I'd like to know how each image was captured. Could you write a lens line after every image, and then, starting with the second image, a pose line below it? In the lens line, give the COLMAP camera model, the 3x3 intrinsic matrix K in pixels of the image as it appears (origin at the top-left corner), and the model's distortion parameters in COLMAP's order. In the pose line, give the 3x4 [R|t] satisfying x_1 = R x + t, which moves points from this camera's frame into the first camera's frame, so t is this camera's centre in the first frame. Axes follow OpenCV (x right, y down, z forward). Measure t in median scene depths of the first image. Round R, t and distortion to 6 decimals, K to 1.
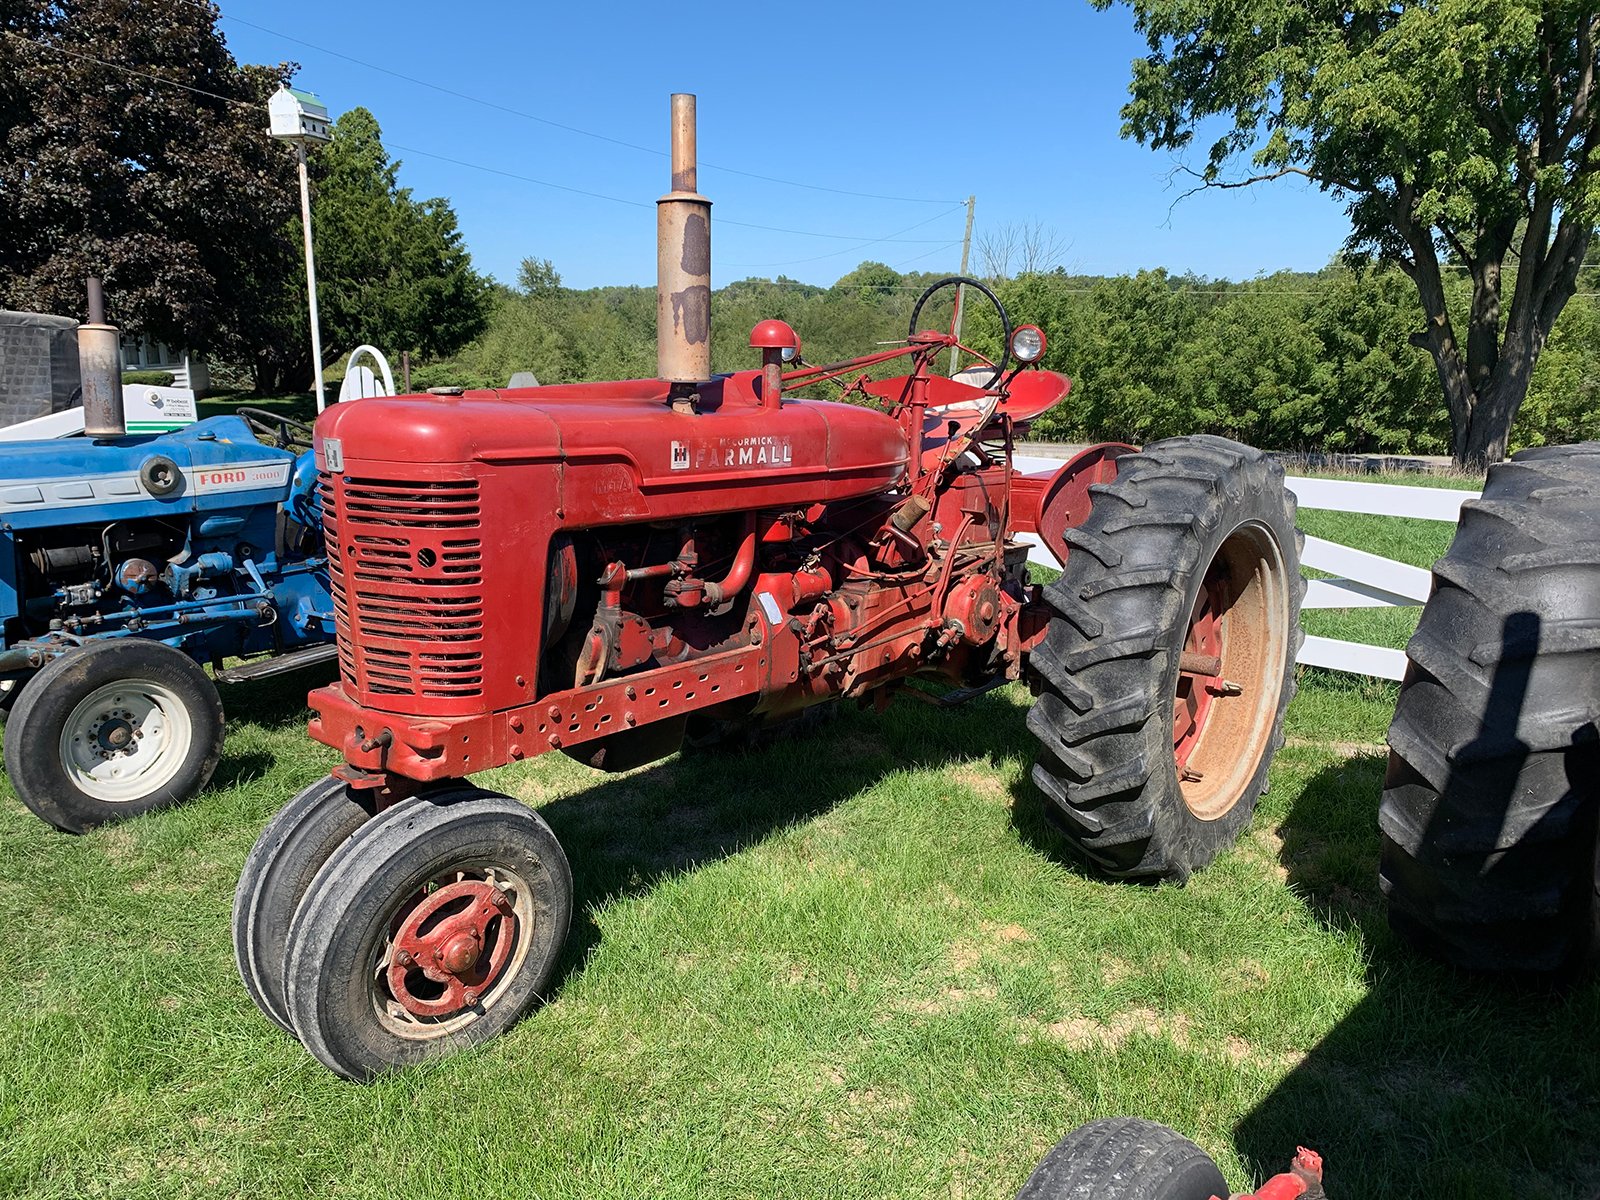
lens RADIAL K [[1205.6, 0, 797.4], [0, 1205.6, 591.7], [0, 0, 1]] dist [0.005642, 0.000539]
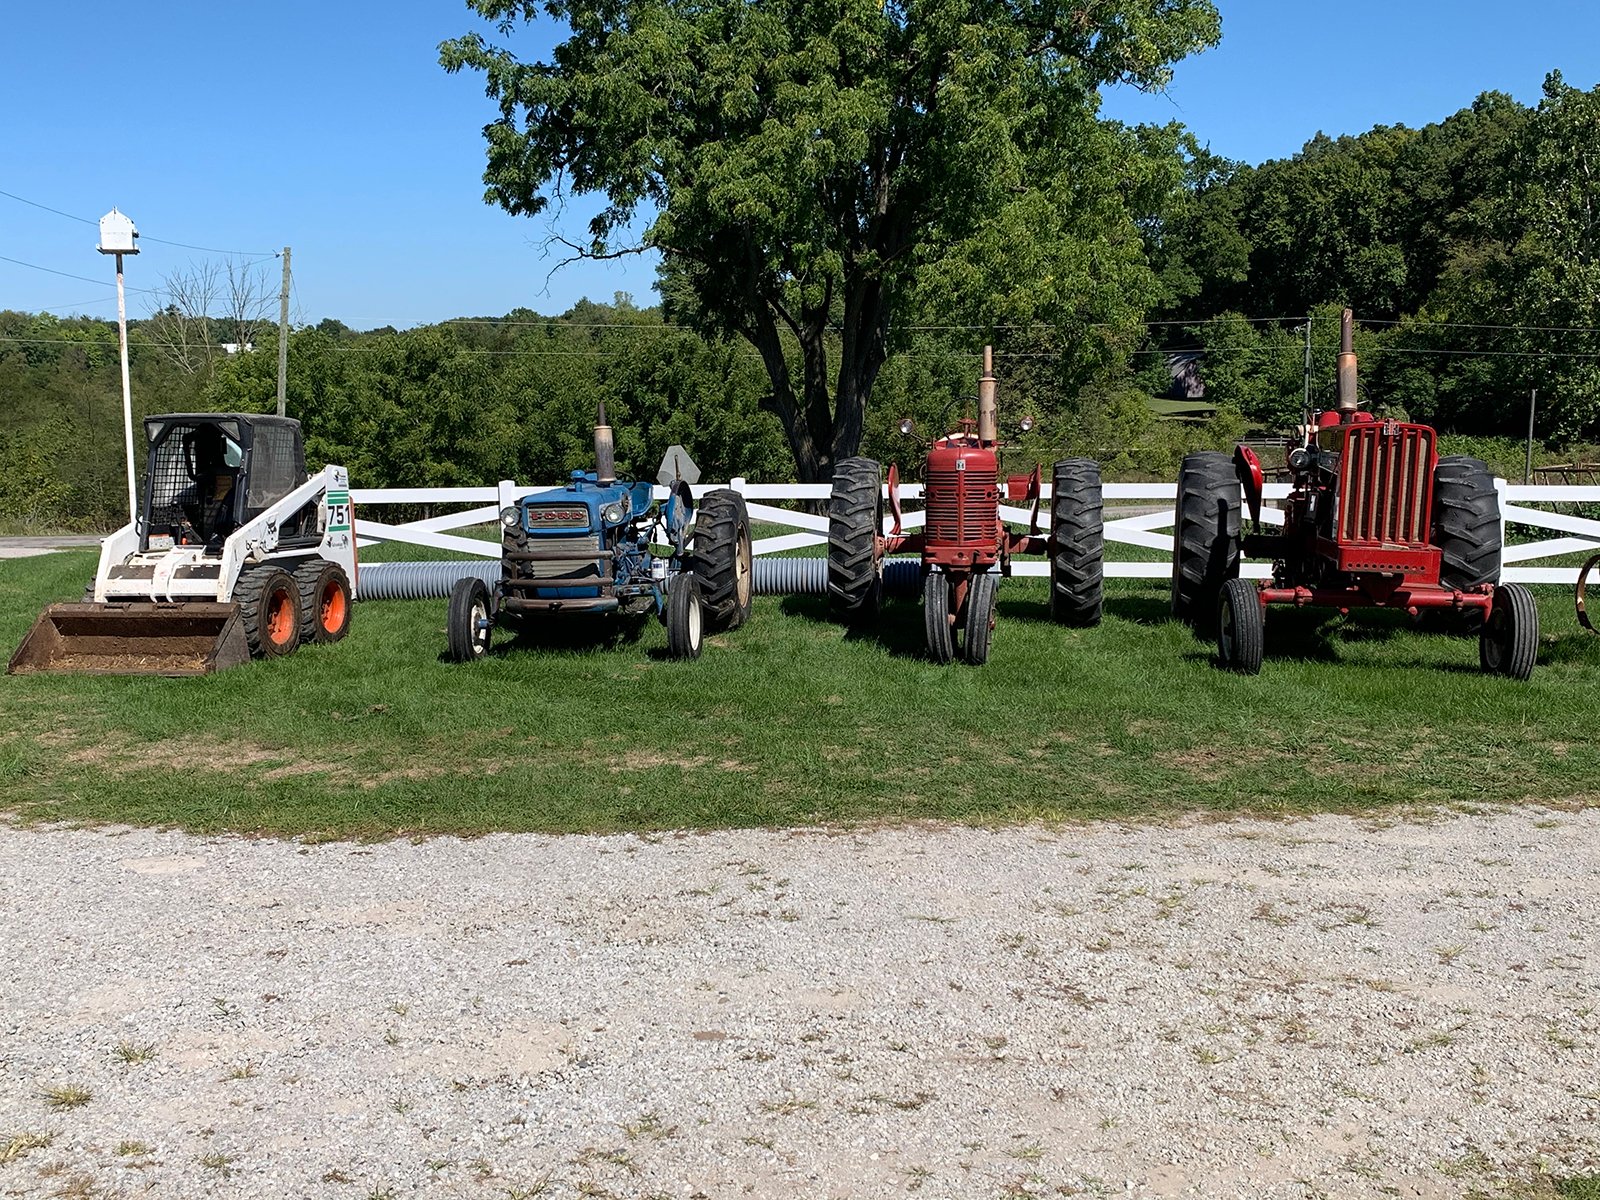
lens RADIAL K [[1622.7, 0, 800.0], [0, 1622.7, 600.0], [0, 0, 1]] dist [-0.014114, -0.032090]
pose [[0.838753, -0.080849, 0.538477, -1.700021], [0.125722, 0.990949, -0.047045, 0.215616], [-0.529800, 0.107157, 0.841326, -1.304648]]
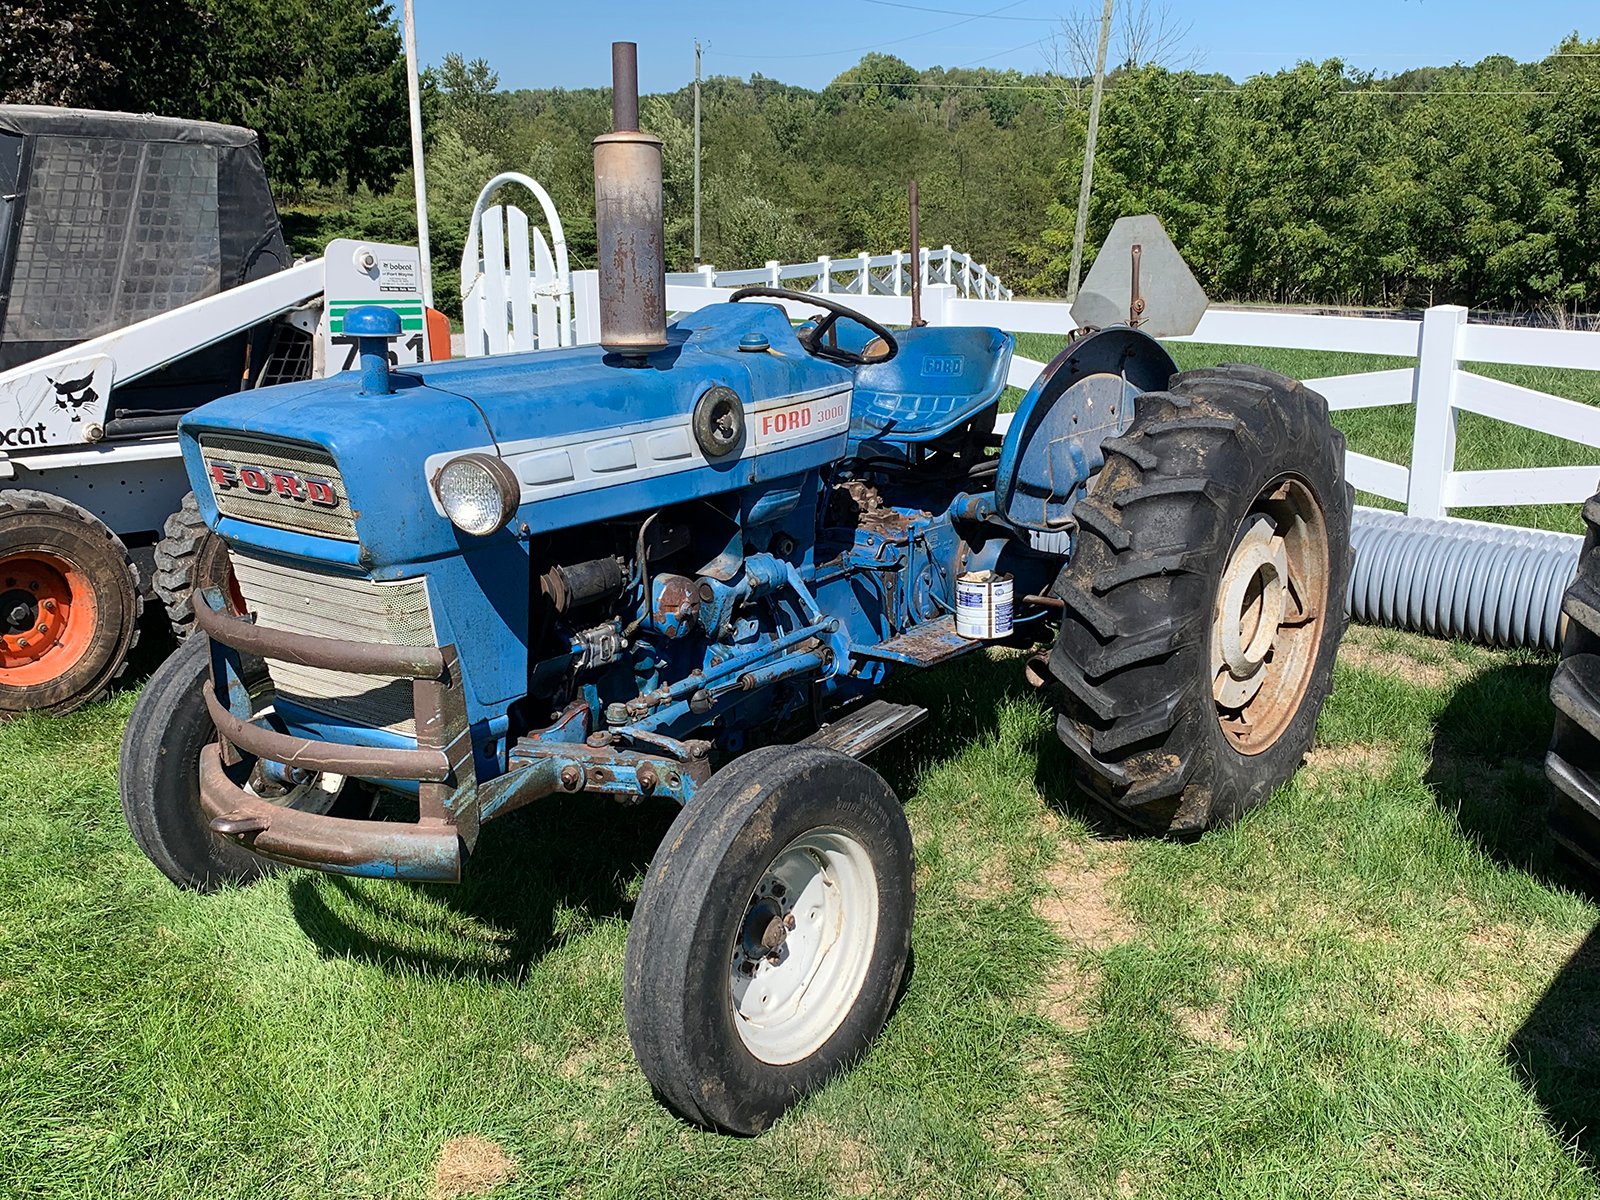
lens RADIAL K [[1590.9, 0, 800.0], [0, 1590.9, 600.0], [0, 0, 1]] dist [0.022040, -0.036841]
pose [[0.999880, -0.008160, 0.013199, -0.503843], [0.007320, 0.998018, 0.062503, -0.060545], [-0.013683, -0.062399, 0.997957, 0.288350]]
